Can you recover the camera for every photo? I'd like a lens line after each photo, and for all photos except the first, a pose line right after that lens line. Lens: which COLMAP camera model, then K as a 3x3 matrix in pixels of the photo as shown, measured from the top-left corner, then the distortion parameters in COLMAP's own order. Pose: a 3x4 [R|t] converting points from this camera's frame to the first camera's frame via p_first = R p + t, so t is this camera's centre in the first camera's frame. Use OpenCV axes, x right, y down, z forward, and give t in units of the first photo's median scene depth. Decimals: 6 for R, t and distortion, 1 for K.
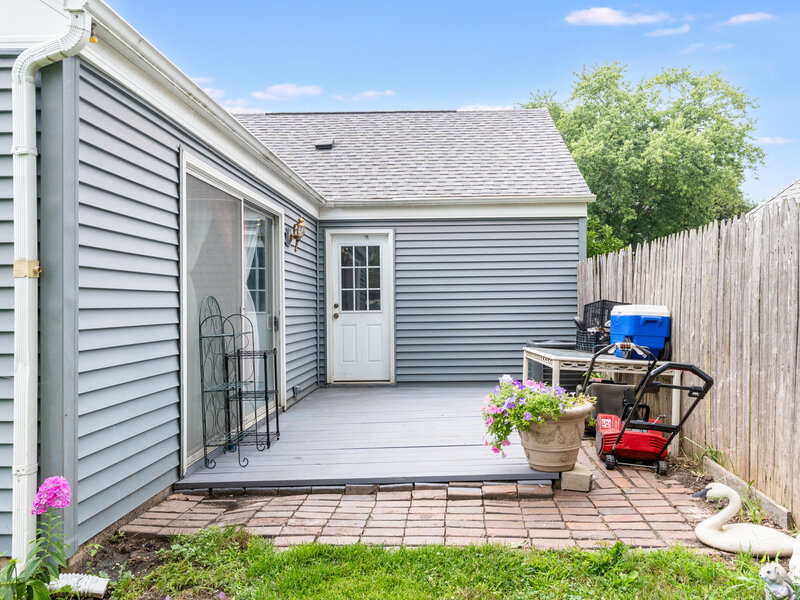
lens RADIAL K [[458.4, 0, 400.5], [0, 458.4, 289.7], [0, 0, 1]] dist [0.004935, 0.001811]
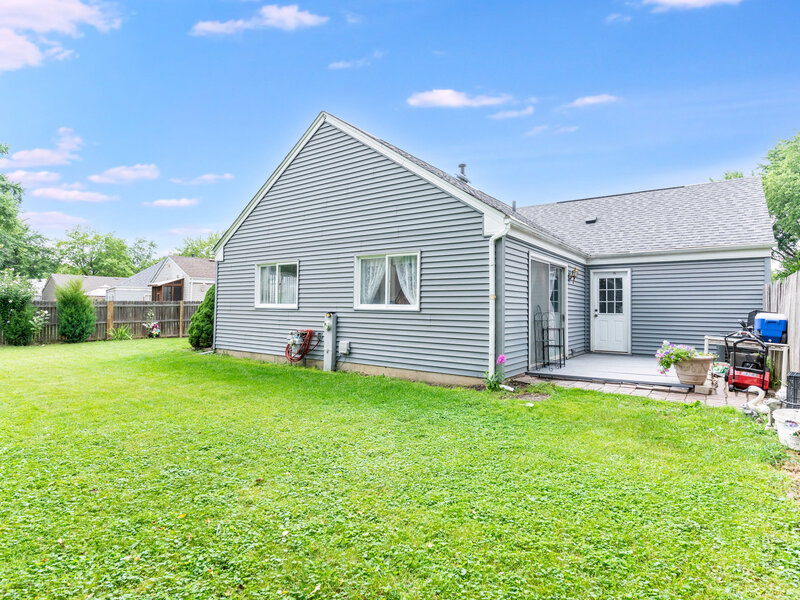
lens RADIAL K [[428.6, 0, 400.0], [0, 428.6, 300.0], [0, 0, 1]] dist [0.001702, 0.000058]
pose [[0.816828, 0.009259, -0.576806, 0.253444], [-0.002874, 0.999924, 0.011981, -0.030526], [0.576874, -0.008129, 0.816793, -1.051479]]
